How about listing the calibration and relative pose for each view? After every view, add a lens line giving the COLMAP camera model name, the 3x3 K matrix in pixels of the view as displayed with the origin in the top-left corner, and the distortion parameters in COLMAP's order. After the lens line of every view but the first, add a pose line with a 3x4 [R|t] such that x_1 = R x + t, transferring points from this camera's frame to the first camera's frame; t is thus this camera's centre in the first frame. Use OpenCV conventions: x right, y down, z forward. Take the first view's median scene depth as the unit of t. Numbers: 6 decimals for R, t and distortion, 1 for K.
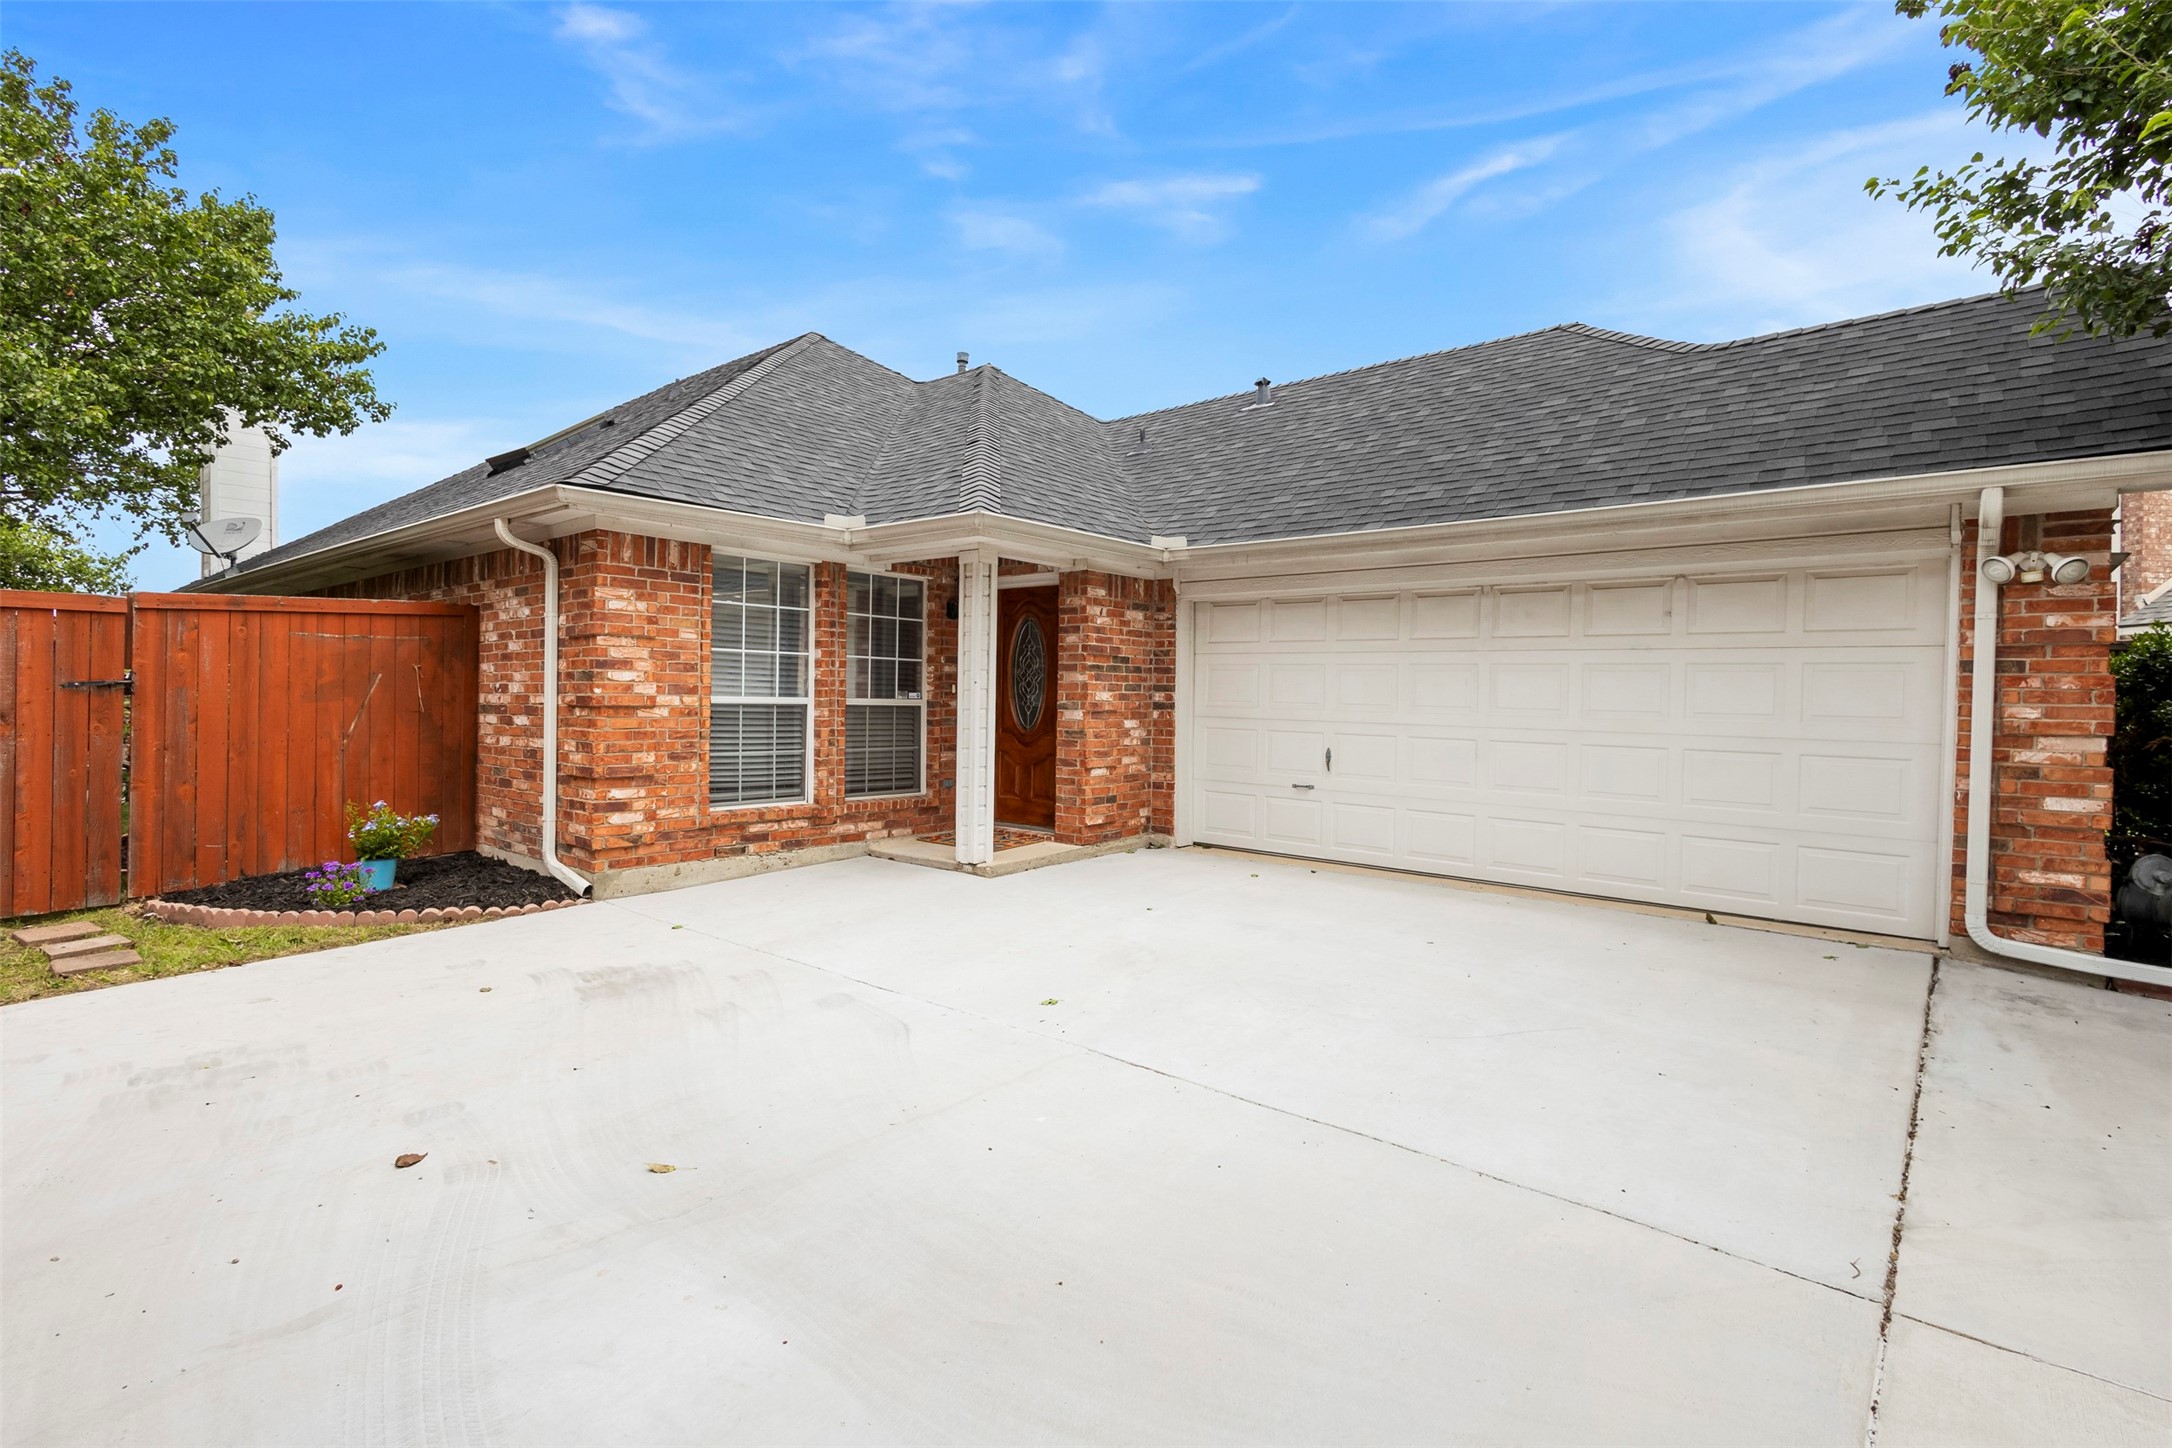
lens RADIAL K [[994.3, 0, 1087.2], [0, 994.3, 707.4], [0, 0, 1]] dist [0.004225, 0.000296]
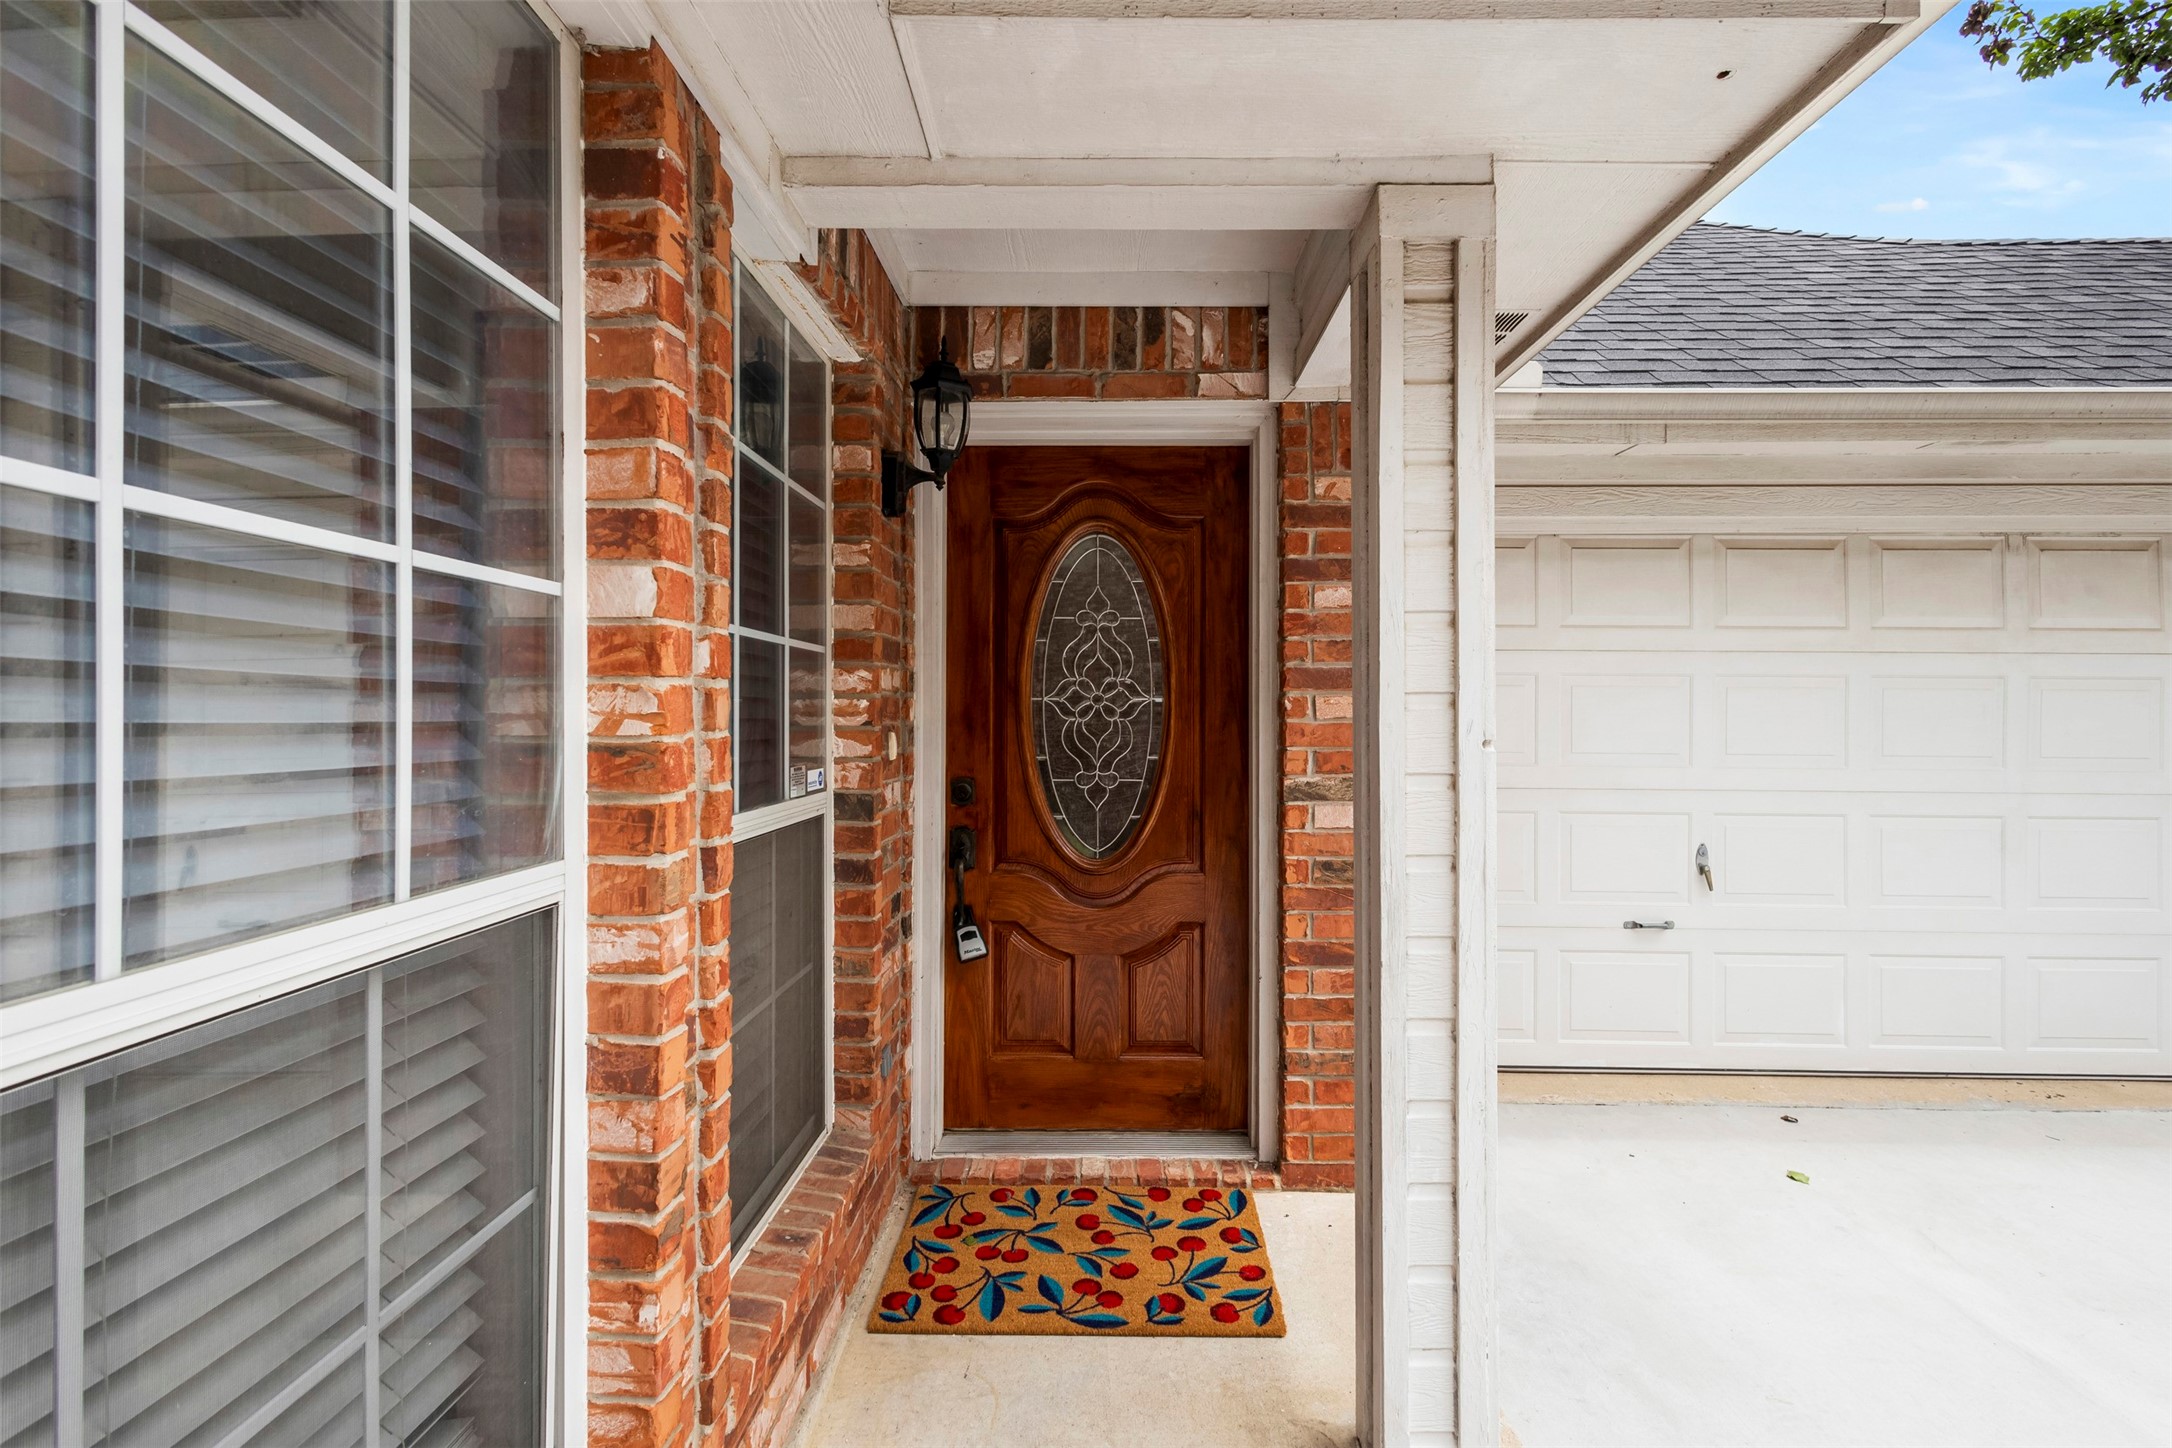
lens RADIAL K [[994.3, 0, 1087.2], [0, 994.3, 707.4], [0, 0, 1]] dist [0.004225, 0.000296]
pose [[0.778887, -0.013556, 0.627017, -0.314330], [0.018967, 0.999818, -0.001944, -0.032702], [-0.626877, 0.013407, 0.779003, 0.819900]]
